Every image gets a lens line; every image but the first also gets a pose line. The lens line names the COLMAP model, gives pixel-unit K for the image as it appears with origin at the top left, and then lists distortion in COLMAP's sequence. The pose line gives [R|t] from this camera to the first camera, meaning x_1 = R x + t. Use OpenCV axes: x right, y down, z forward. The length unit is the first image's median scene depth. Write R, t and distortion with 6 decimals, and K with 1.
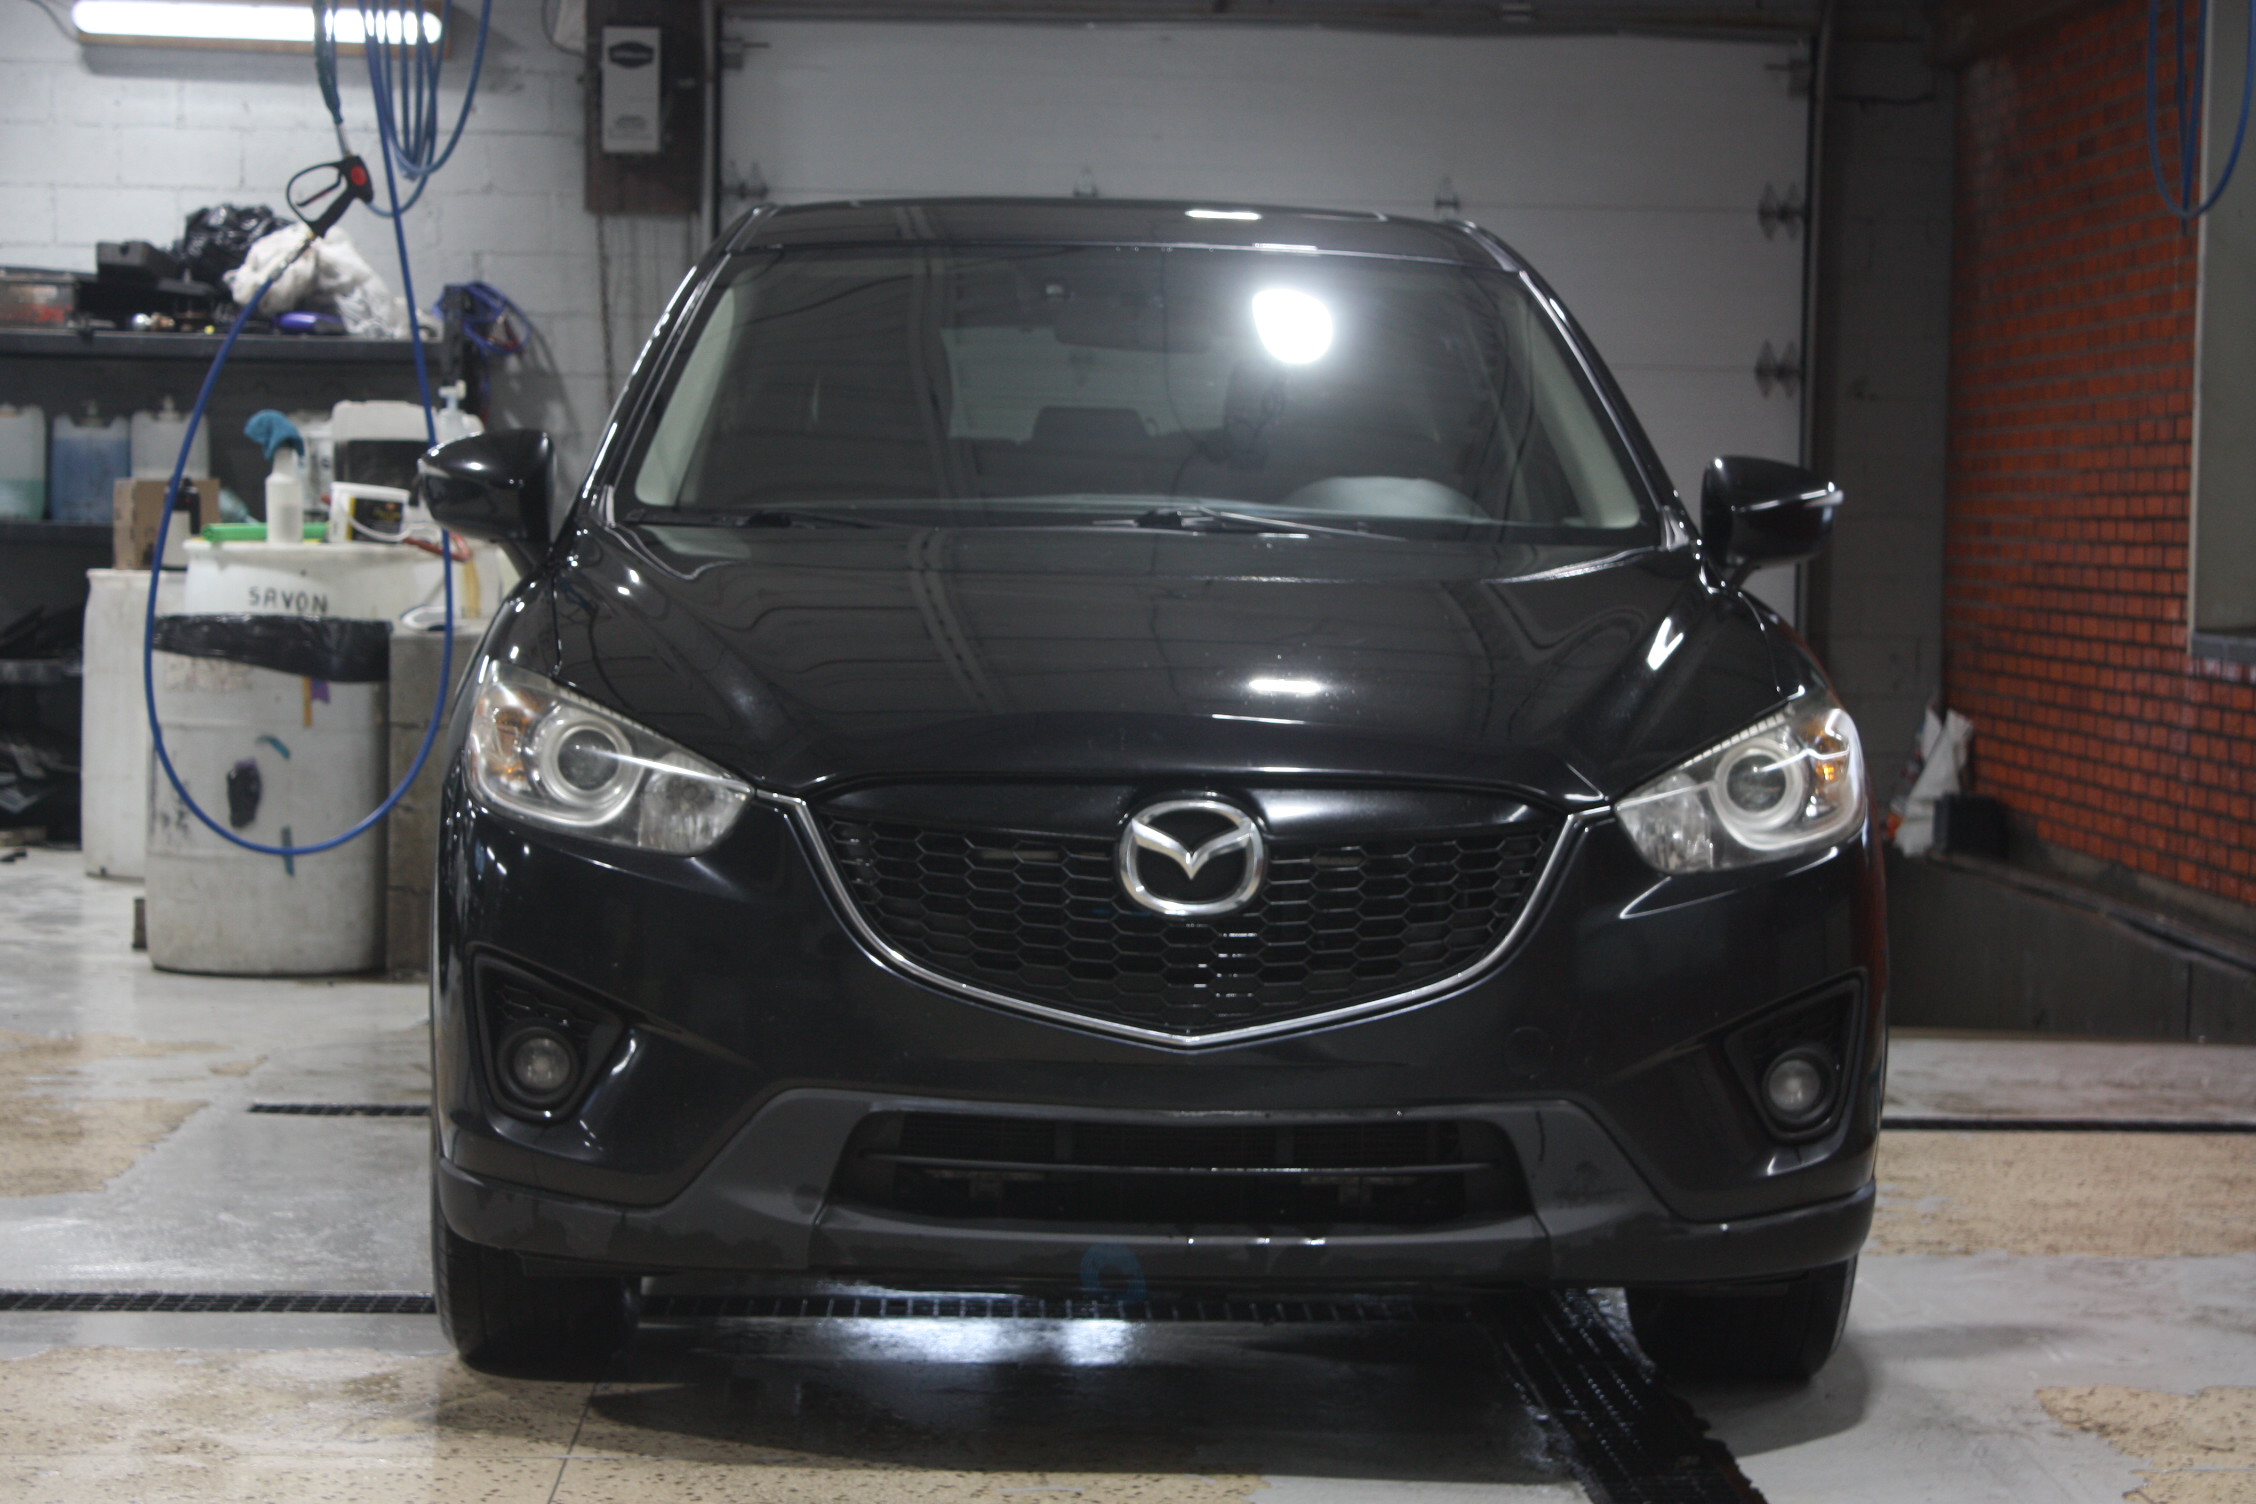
lens RADIAL K [[5043.3, 0, 1128.0], [0, 5043.3, 752.0], [0, 0, 1]] dist [0.065505, 0.317858]
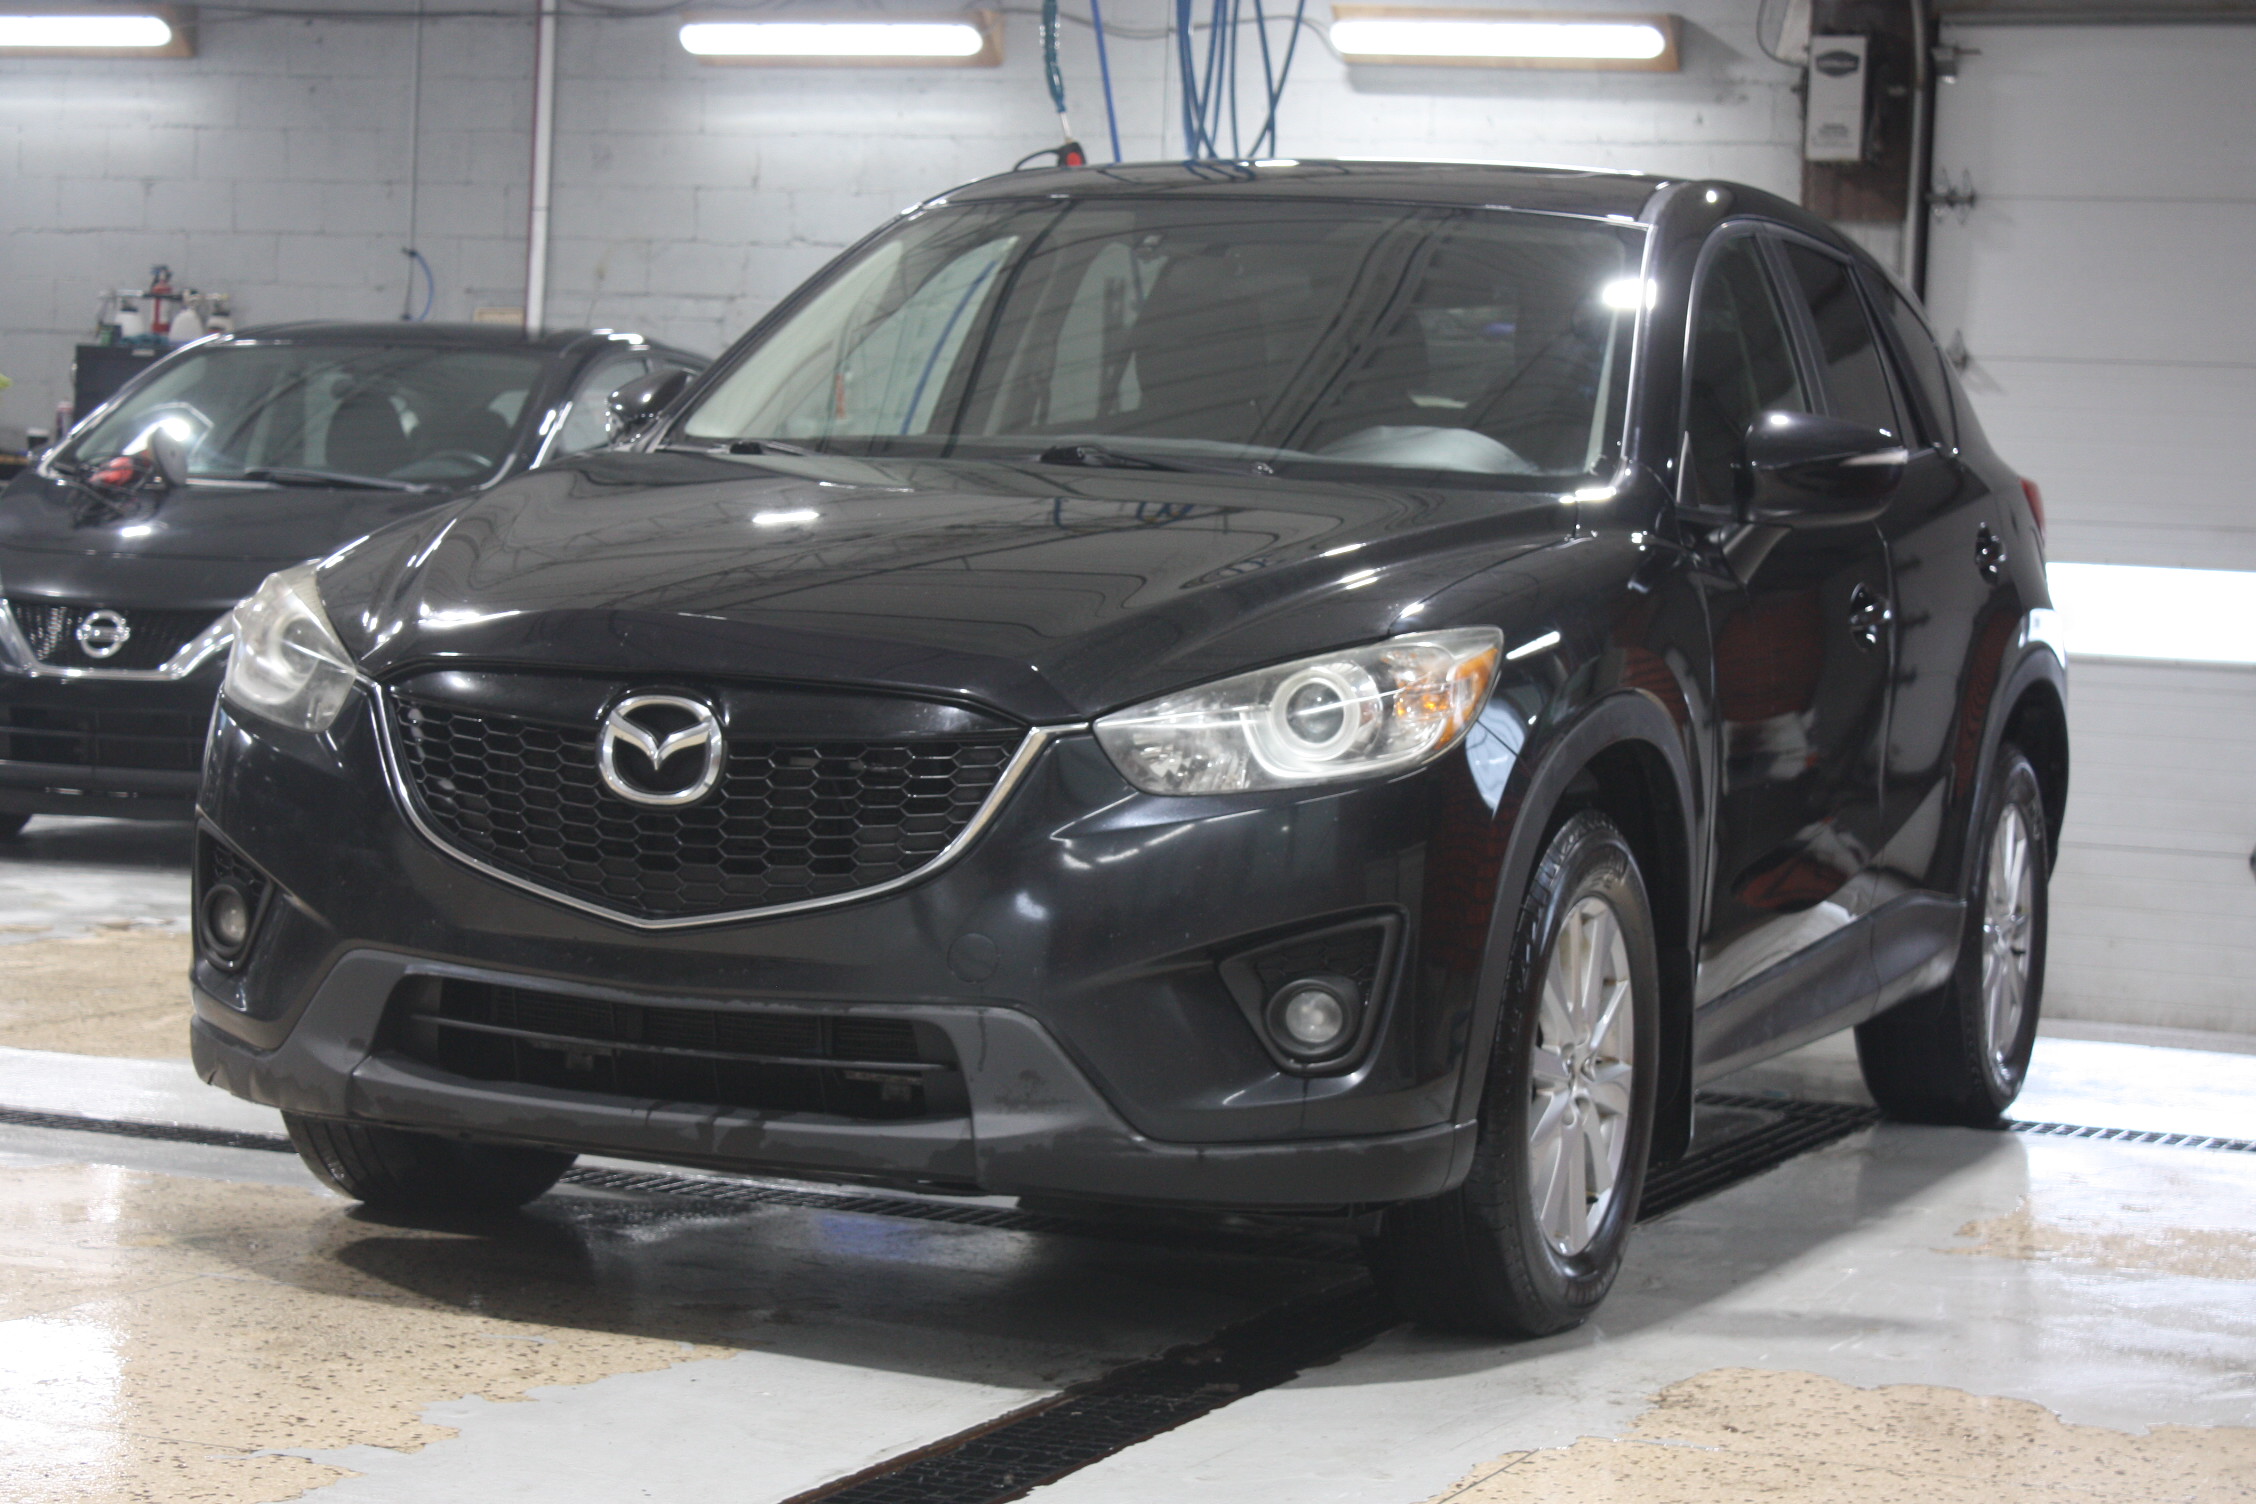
lens RADIAL K [[4975.3, 0, 1128.0], [0, 4975.3, 752.0], [0, 0, 1]] dist [0.106199, 0.018885]
pose [[0.904654, 0.045459, -0.423716, 0.511801], [-0.049960, 0.998751, 0.000487, 0.015215], [0.423209, 0.020728, 0.905795, 0.097079]]
